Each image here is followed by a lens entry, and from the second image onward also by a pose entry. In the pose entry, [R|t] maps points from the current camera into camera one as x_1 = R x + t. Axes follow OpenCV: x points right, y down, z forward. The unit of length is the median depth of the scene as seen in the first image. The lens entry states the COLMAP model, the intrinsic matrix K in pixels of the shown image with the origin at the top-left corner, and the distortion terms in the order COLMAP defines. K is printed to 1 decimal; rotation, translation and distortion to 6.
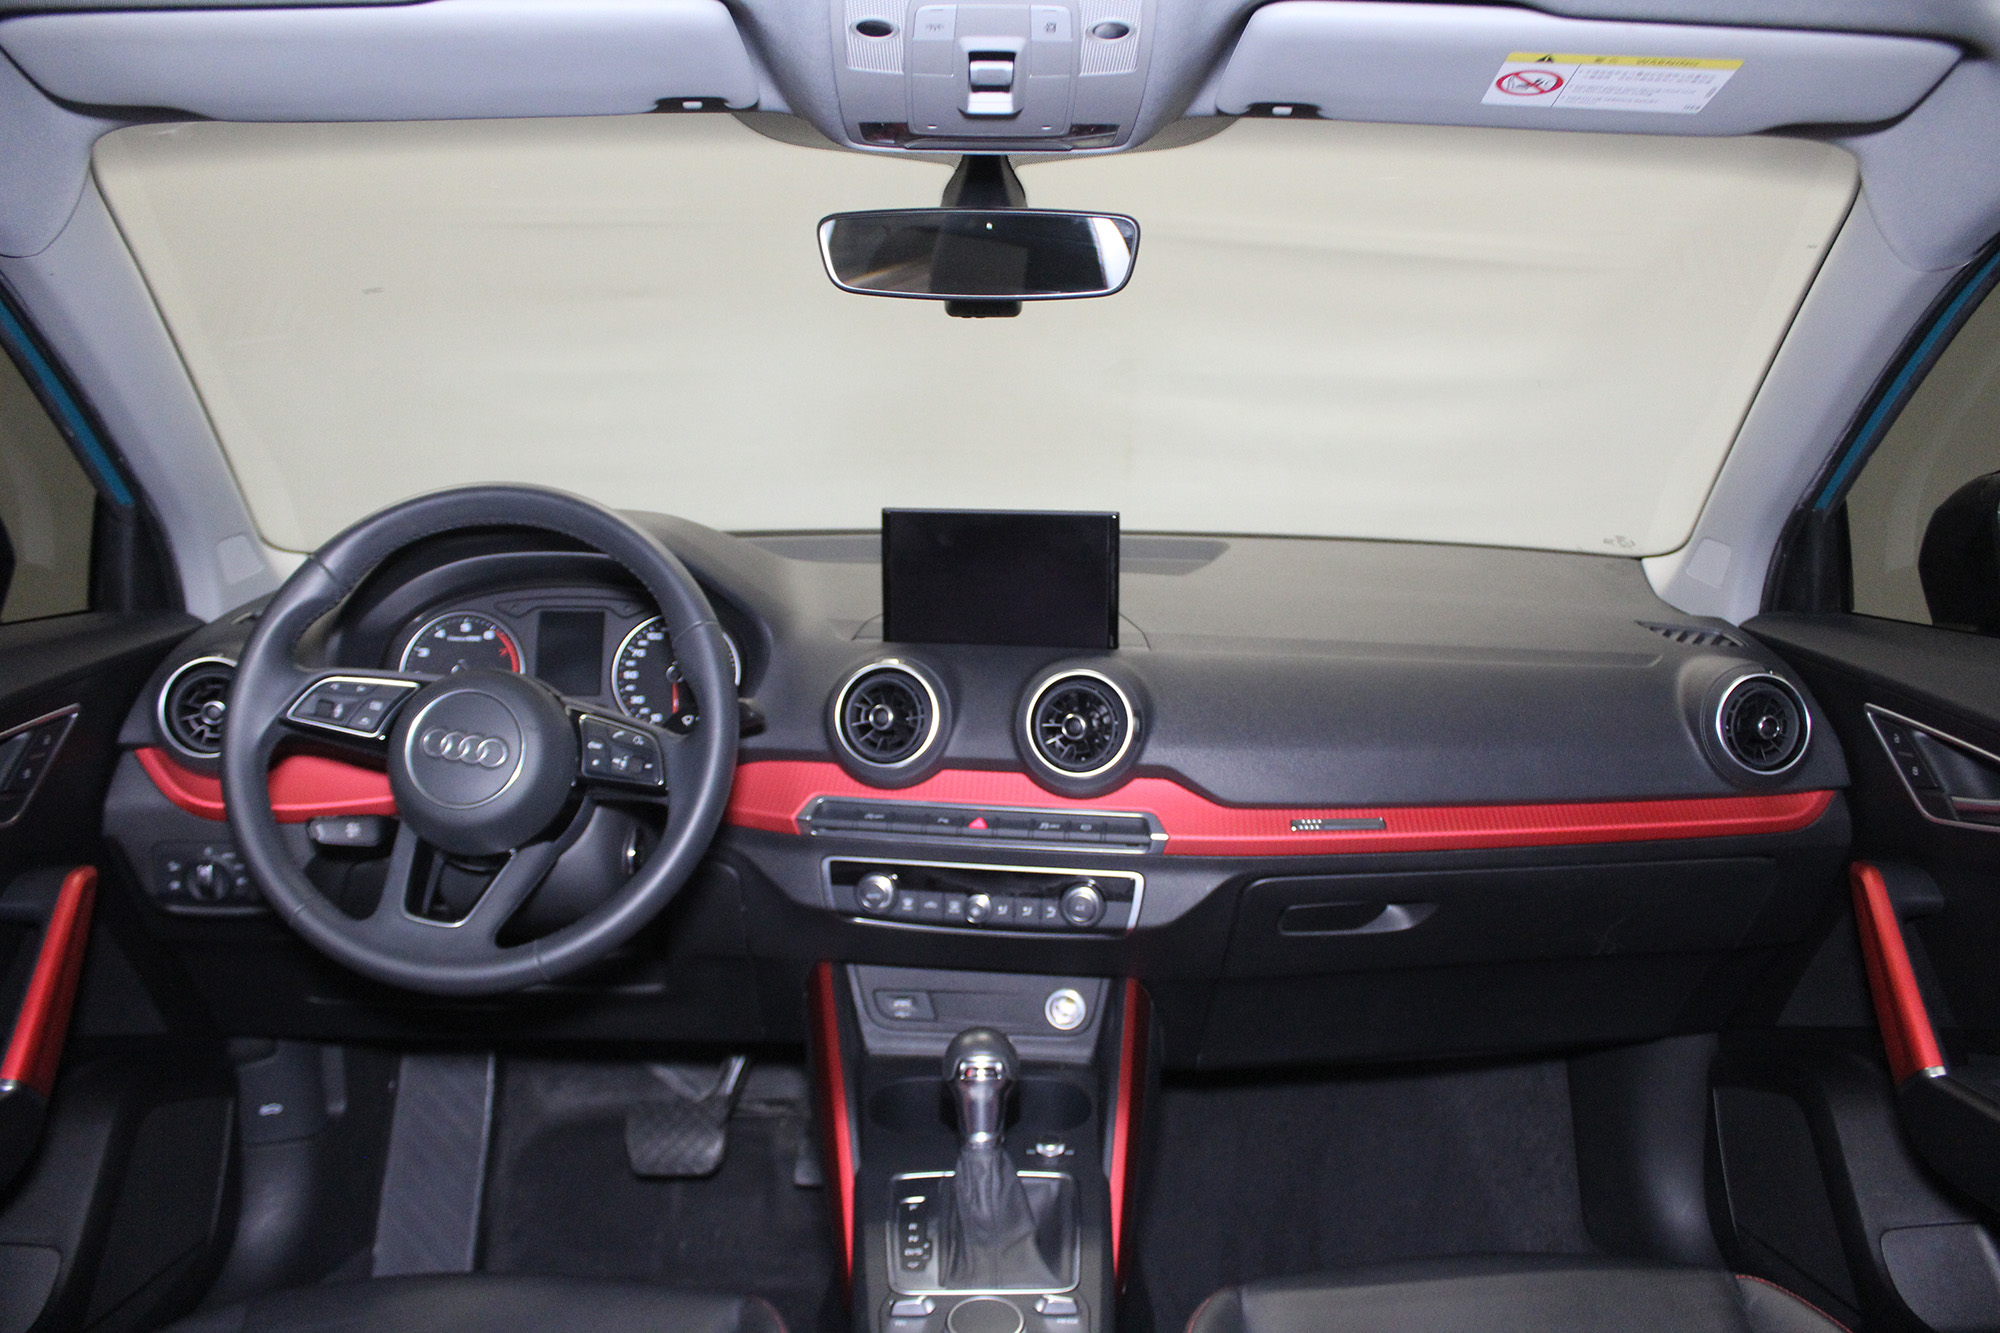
lens RADIAL K [[1580.0, 0, 1002.5], [0, 1580.0, 672.9], [0, 0, 1]] dist [-0.160303, 0.086574]
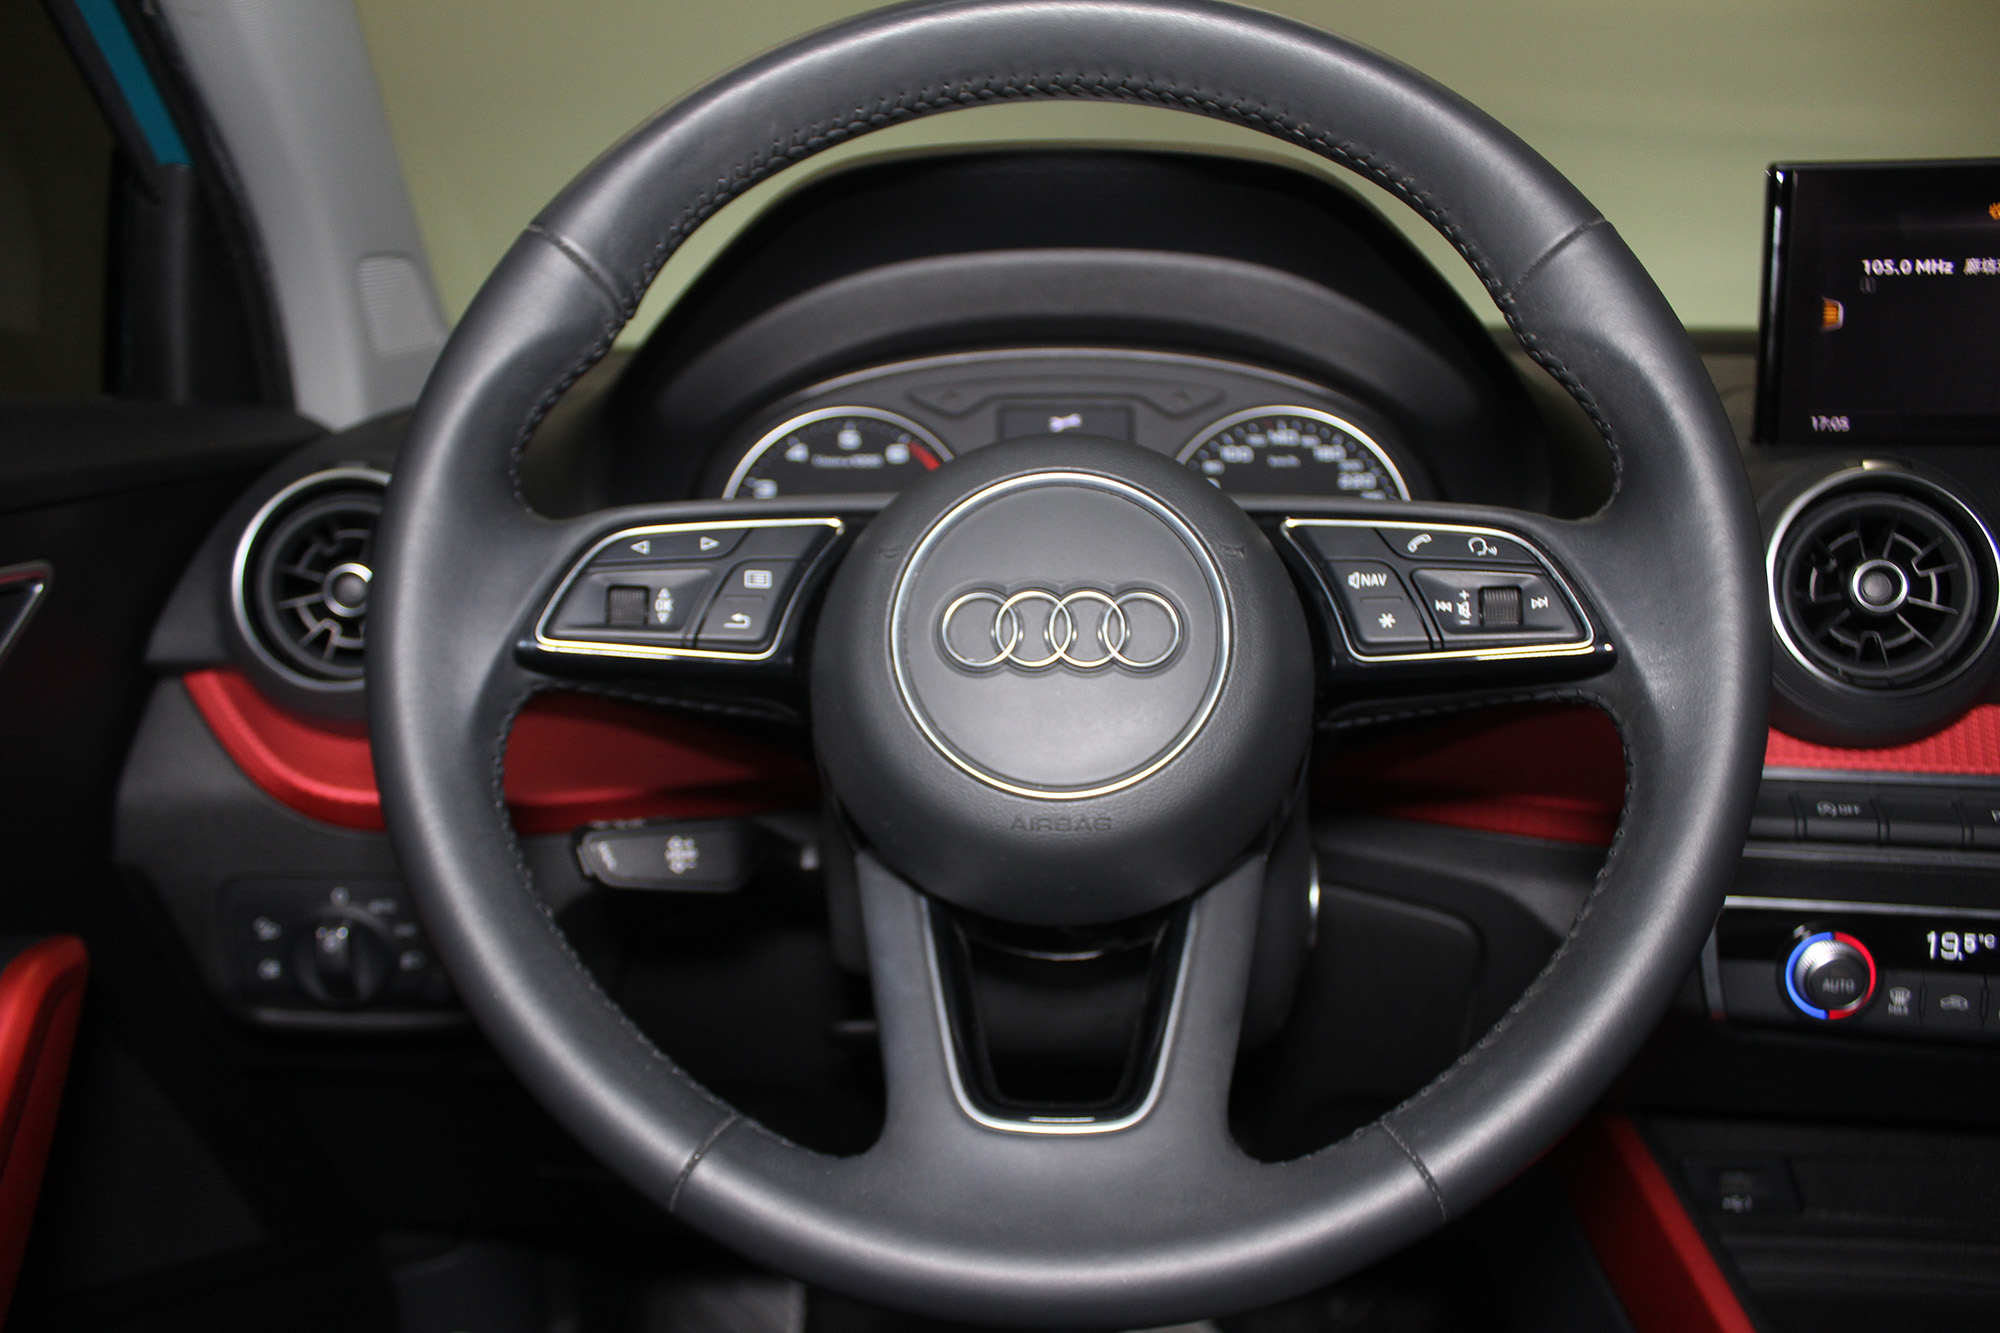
lens RADIAL K [[1580.0, 0, 1000.9], [0, 1580.0, 674.7], [0, 0, 1]] dist [-0.160303, 0.086574]
pose [[0.997511, -0.004429, -0.070369, -0.291463], [0.004764, 0.999978, 0.004589, 0.049503], [0.070348, -0.004912, 0.997510, 0.553285]]
